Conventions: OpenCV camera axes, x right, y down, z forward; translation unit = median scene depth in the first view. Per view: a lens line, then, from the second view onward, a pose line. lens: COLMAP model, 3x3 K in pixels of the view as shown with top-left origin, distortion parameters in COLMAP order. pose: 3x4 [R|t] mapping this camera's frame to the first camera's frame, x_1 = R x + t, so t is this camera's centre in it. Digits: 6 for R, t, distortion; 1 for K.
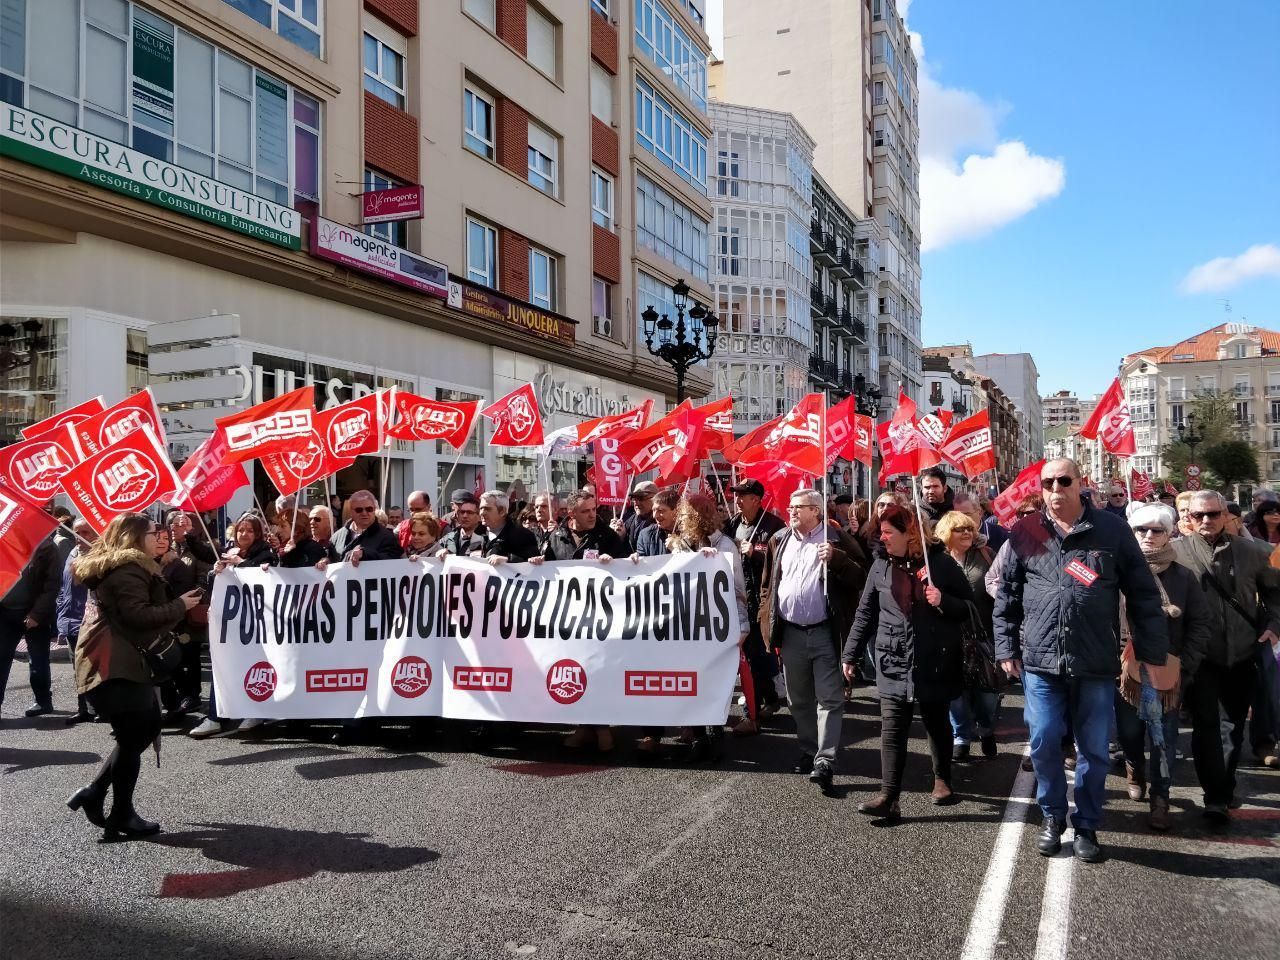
lens RADIAL K [[1060.3, 0, 640.0], [0, 1060.3, 480.0], [0, 0, 1]] dist [0.008563, -0.003733]
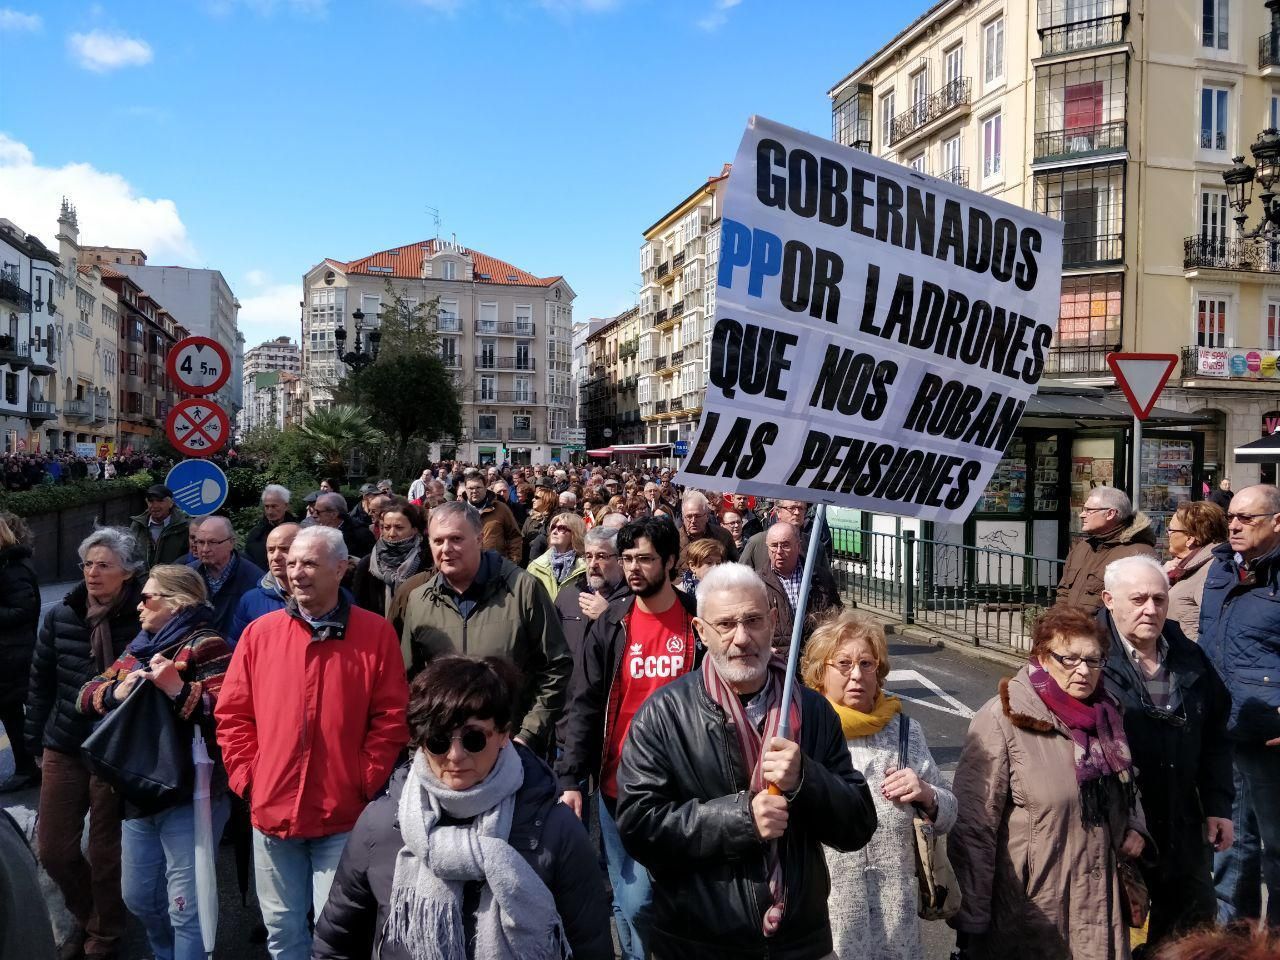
lens RADIAL K [[1031.9, 0, 640.0], [0, 1031.9, 480.0], [0, 0, 1]] dist [0.002747, -0.004549]
pose [[0.767557, 0.014894, 0.640807, 0.182243], [-0.043494, 0.998636, 0.028886, 0.001993], [-0.639503, -0.050043, 0.767158, 0.310355]]
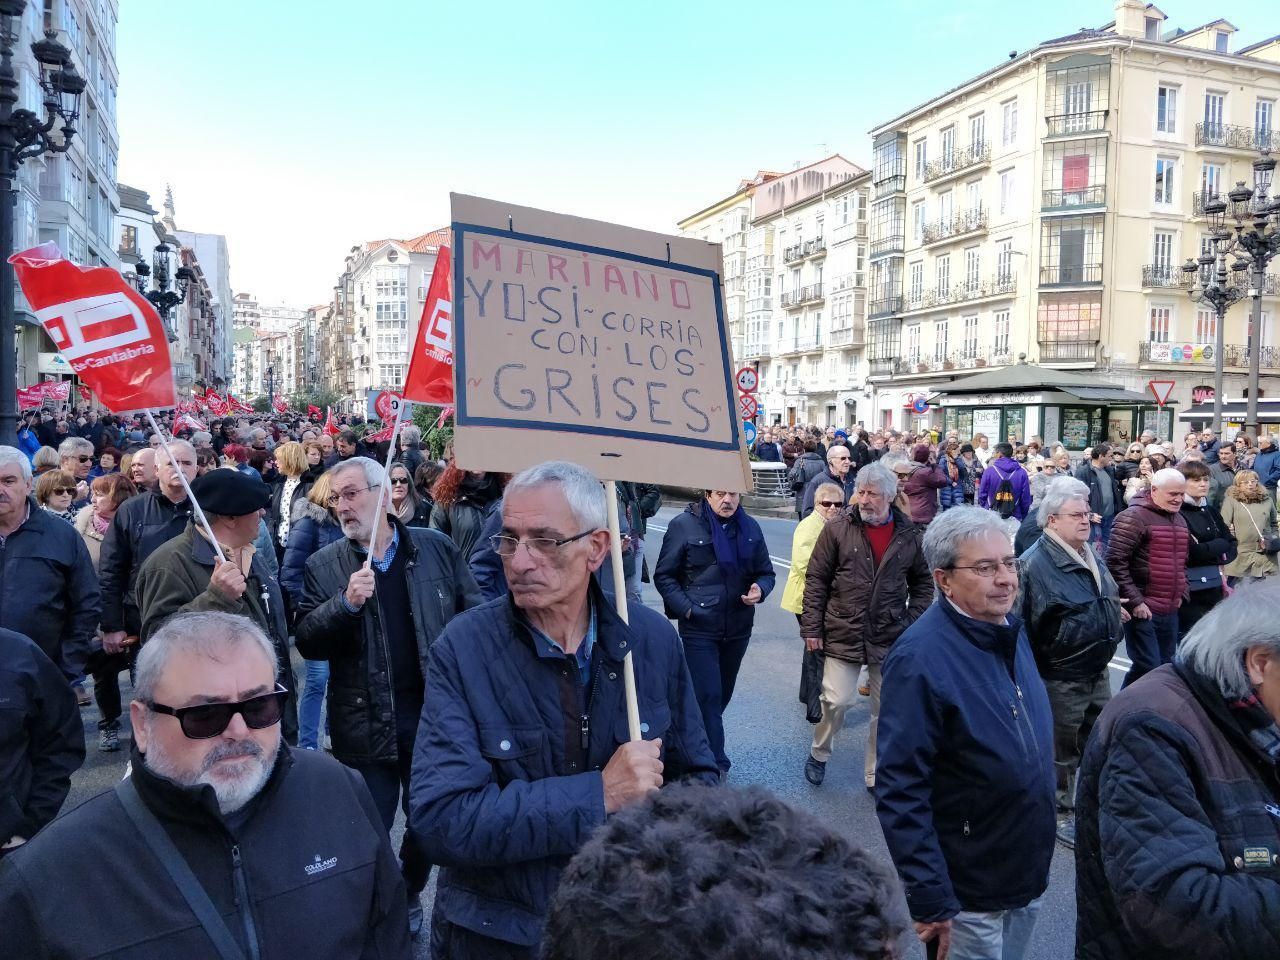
lens RADIAL K [[1044.6, 0, 635.8], [0, 1044.6, 468.4], [0, 0, 1]] dist [0.001153, -0.007231]
pose [[0.725387, -0.005746, 0.688318, 0.054469], [-0.046119, 0.997312, 0.056928, 0.002960], [-0.686795, -0.073040, 0.723172, 0.270926]]
